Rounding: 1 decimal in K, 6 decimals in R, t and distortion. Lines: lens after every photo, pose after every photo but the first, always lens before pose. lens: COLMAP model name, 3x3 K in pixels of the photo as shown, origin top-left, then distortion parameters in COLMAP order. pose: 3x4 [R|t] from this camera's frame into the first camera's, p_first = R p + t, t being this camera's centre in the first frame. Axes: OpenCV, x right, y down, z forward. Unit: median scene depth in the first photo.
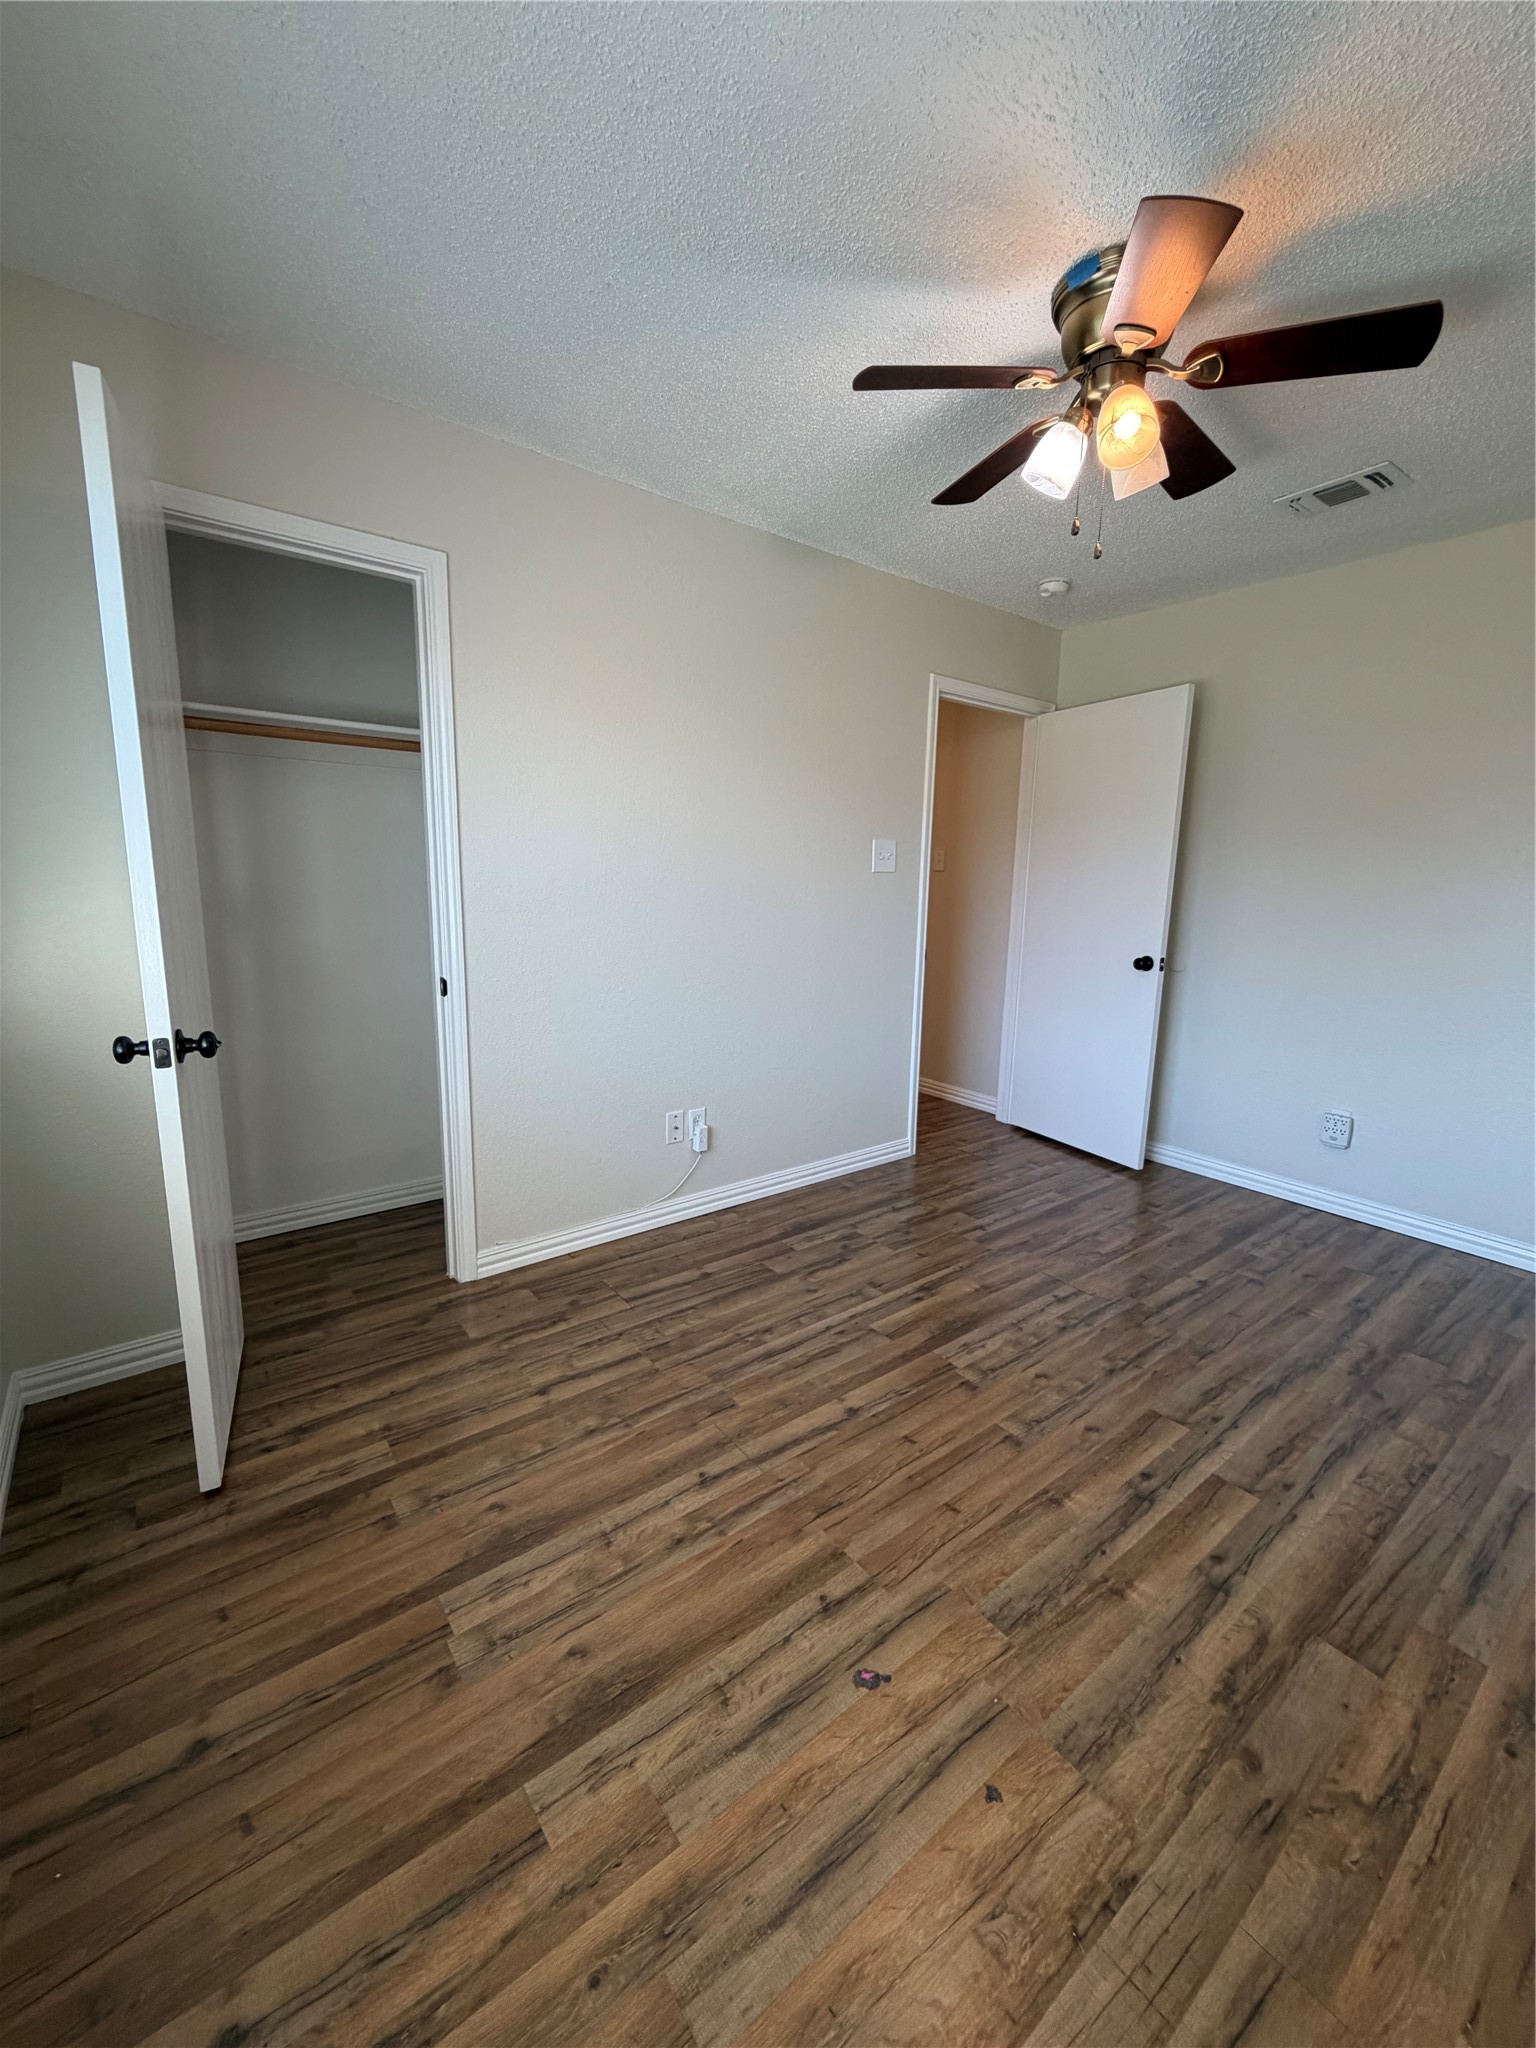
lens RADIAL K [[813.5, 0, 768.0], [0, 813.5, 1024.0], [0, 0, 1]] dist [0.001700, 0.000153]
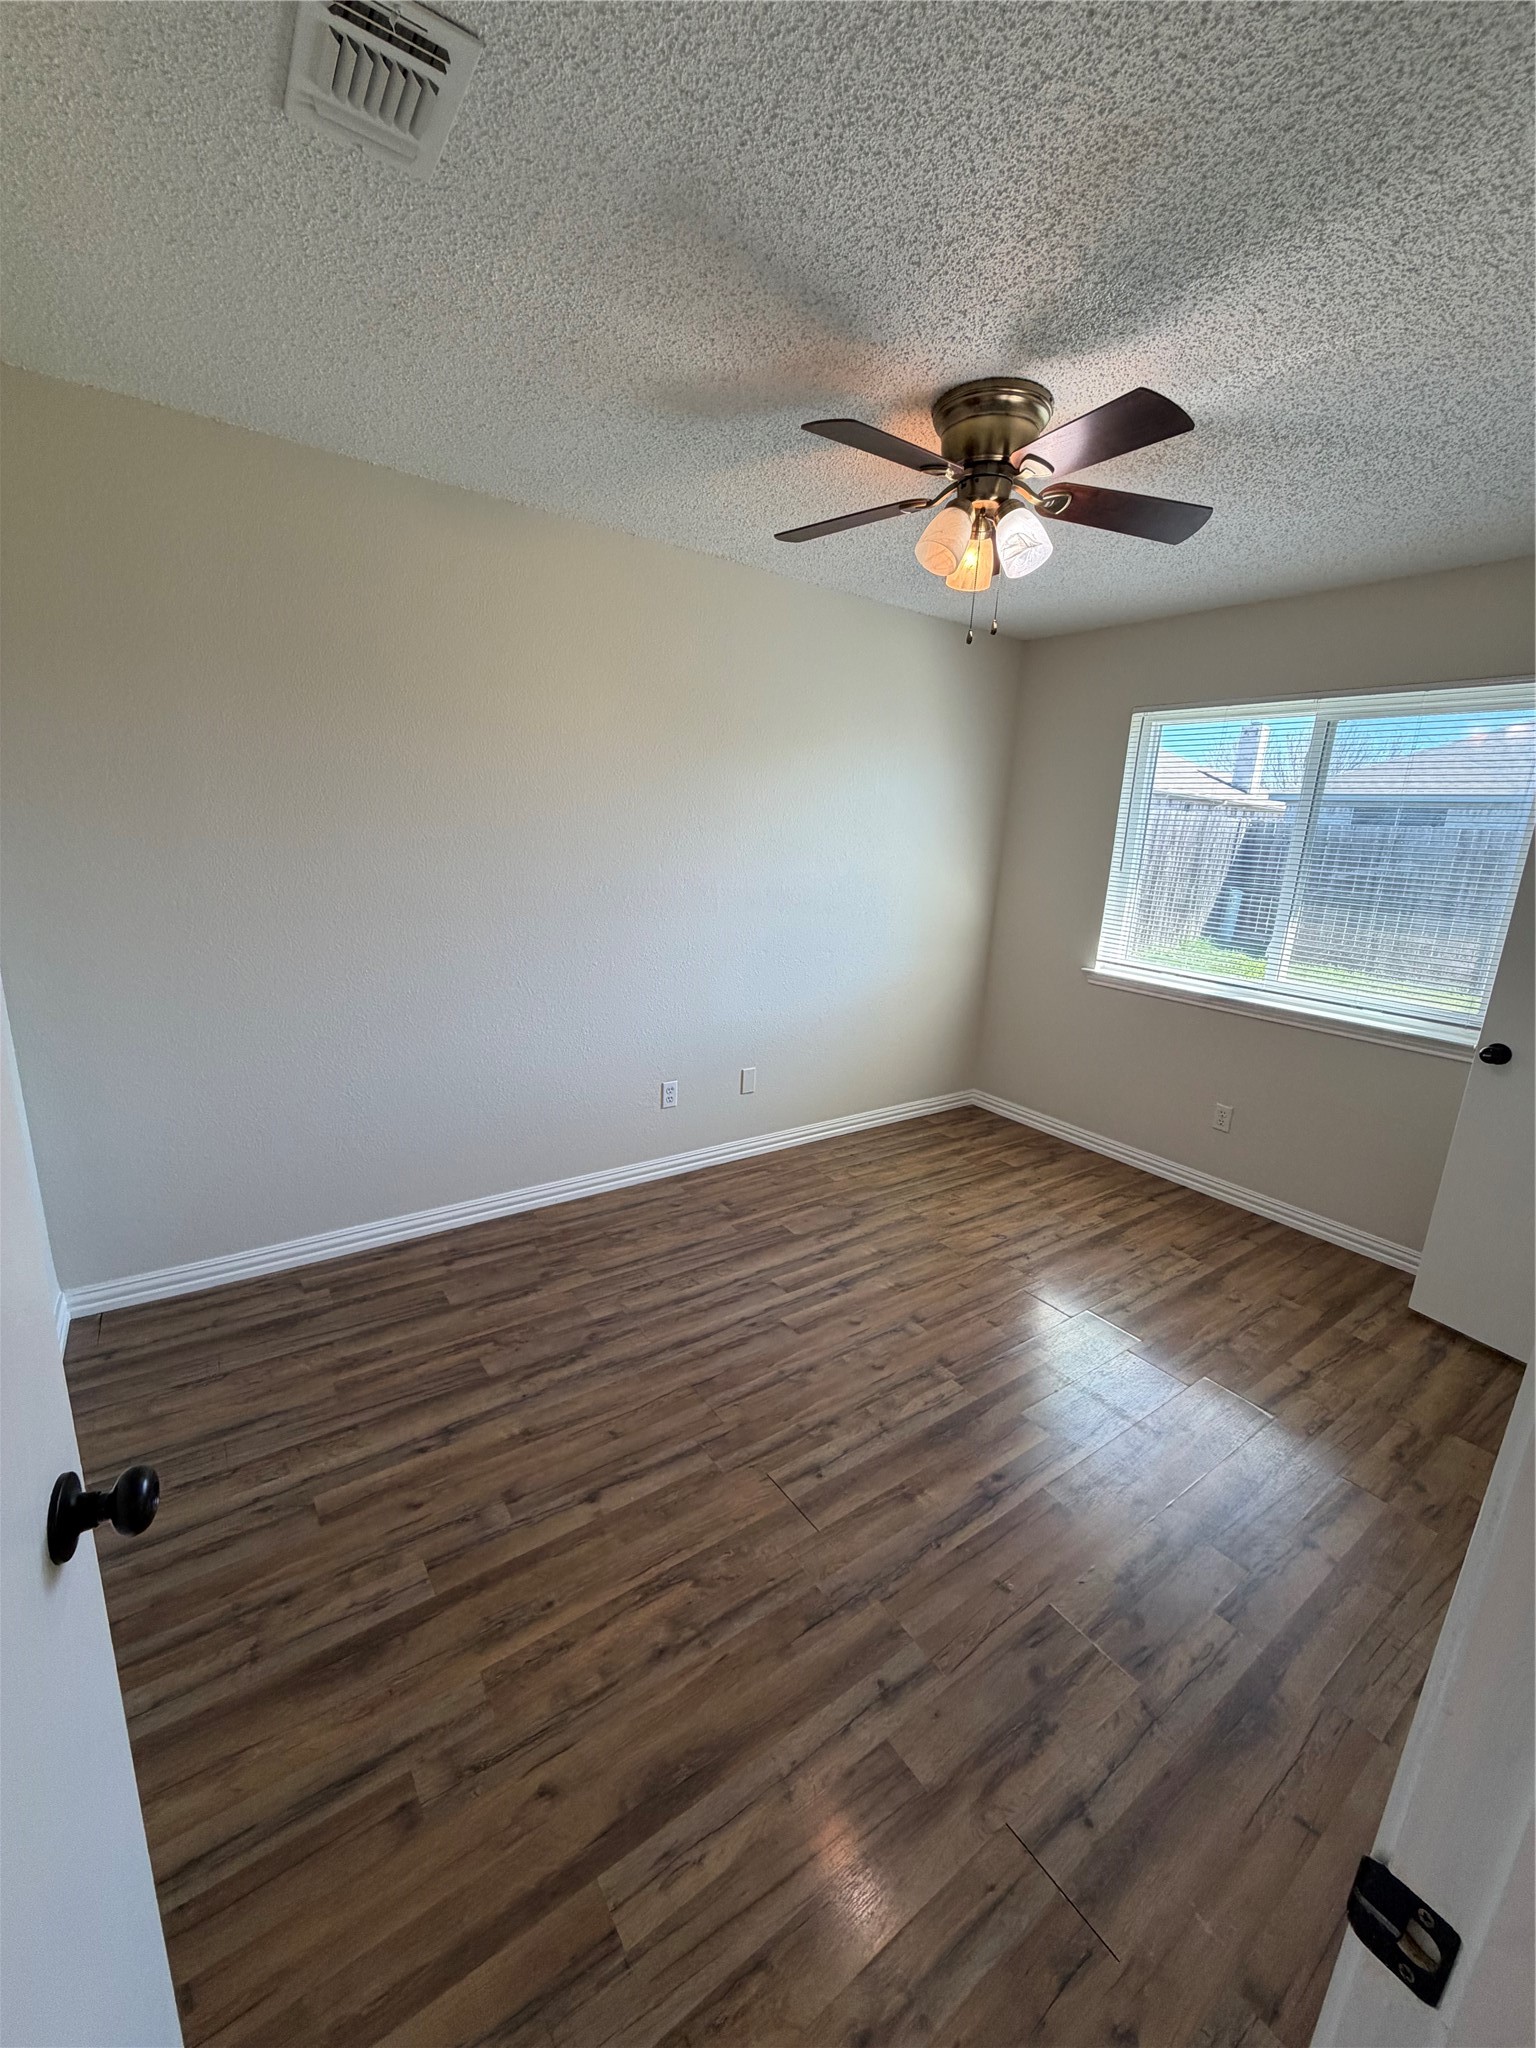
lens RADIAL K [[813.5, 0, 768.0], [0, 813.5, 1024.0], [0, 0, 1]] dist [0.001700, 0.000153]
pose [[-0.996817, -0.078444, 0.014223, 0.568387], [-0.065581, 0.908279, 0.413192, -0.487533], [-0.045331, 0.410945, -0.910533, 2.046830]]
